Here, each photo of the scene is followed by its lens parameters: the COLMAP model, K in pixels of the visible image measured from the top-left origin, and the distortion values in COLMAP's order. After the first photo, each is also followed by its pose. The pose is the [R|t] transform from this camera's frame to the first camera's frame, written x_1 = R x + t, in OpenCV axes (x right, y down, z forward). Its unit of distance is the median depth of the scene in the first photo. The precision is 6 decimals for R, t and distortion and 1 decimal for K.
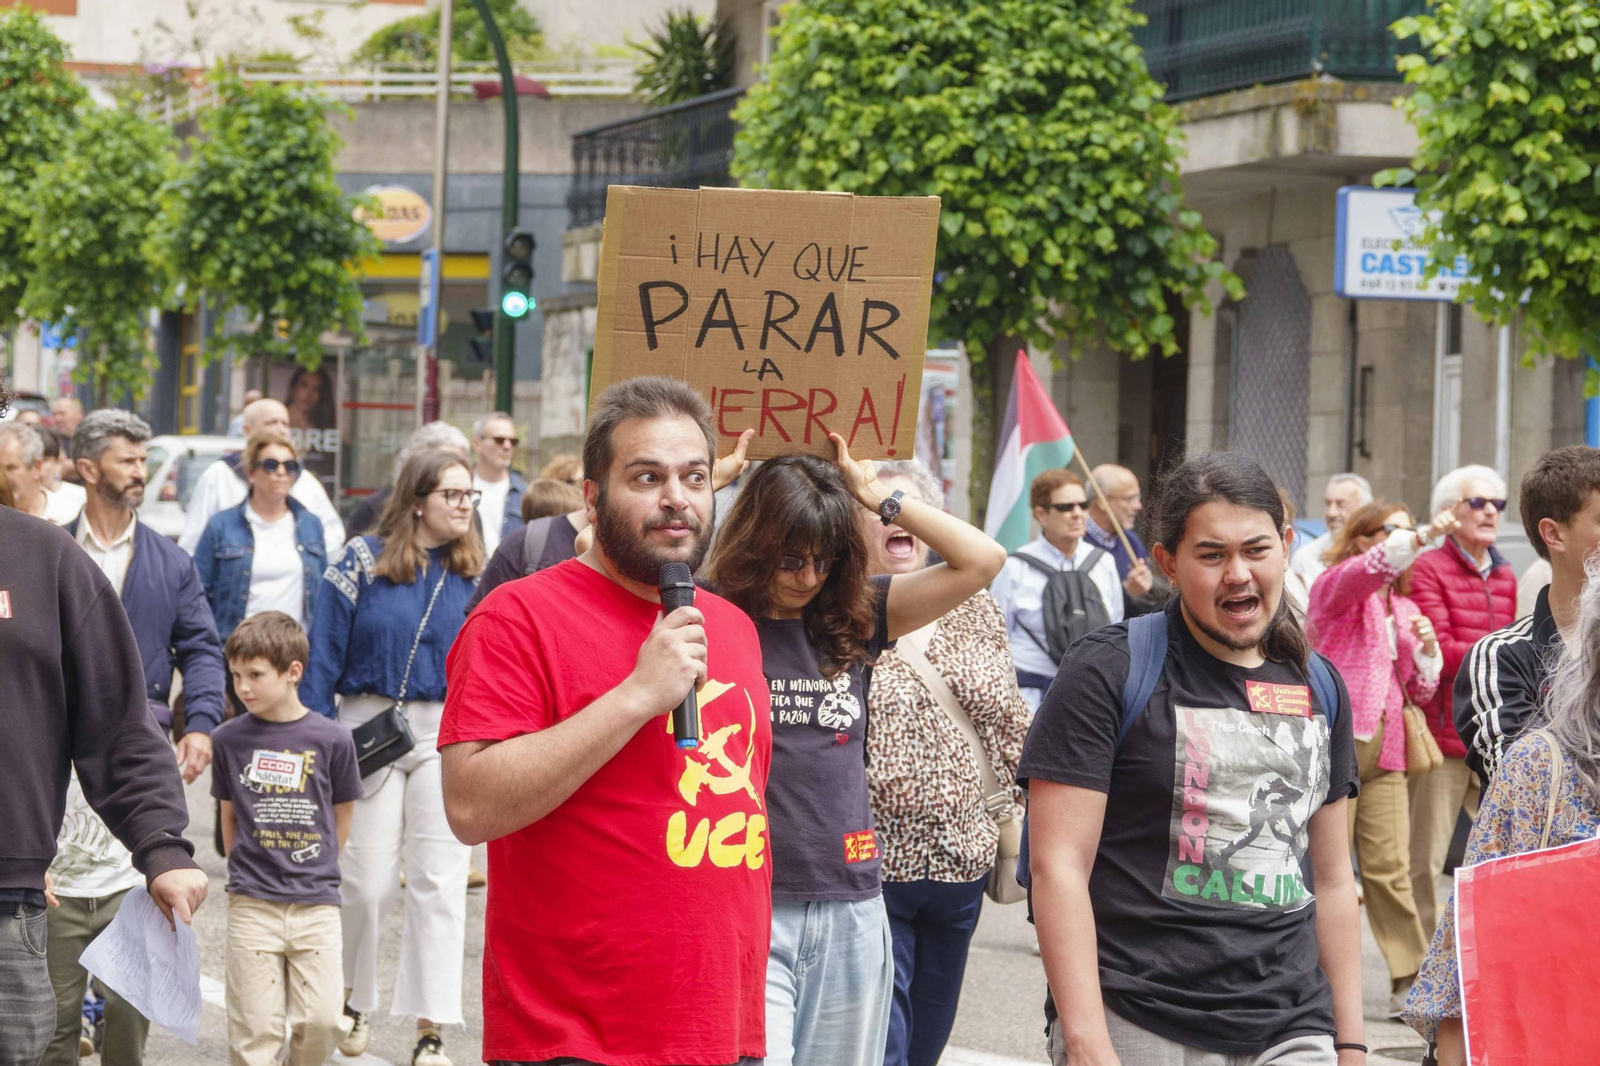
lens RADIAL K [[6246.6, 0, 791.4], [0, 6246.6, 530.7], [0, 0, 1]] dist [0.007387, 0.000000]
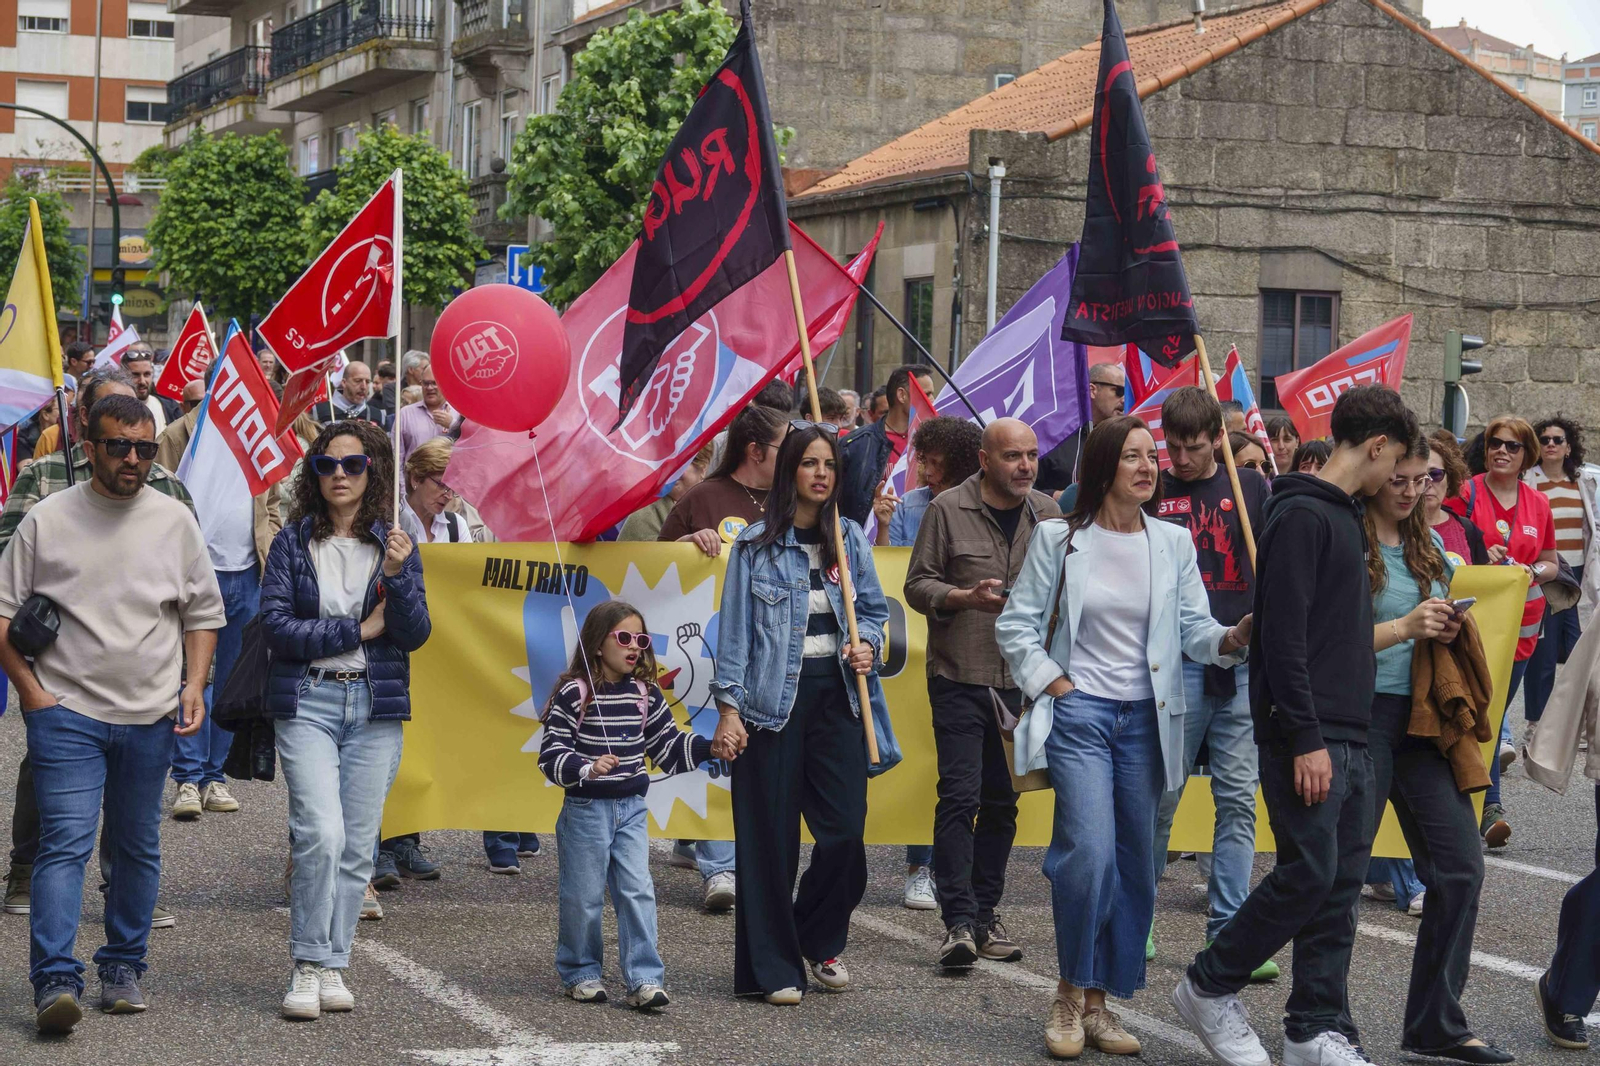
lens RADIAL K [[4081.2, 0, 795.7], [0, 4081.2, 537.5], [0, 0, 1]] dist [0.002909, 0.000000]
pose [[0.998751, -0.002635, 0.049896, 0.174713], [0.001331, 0.999657, 0.026152, 0.015586], [-0.049948, -0.026053, 0.998412, -0.665878]]
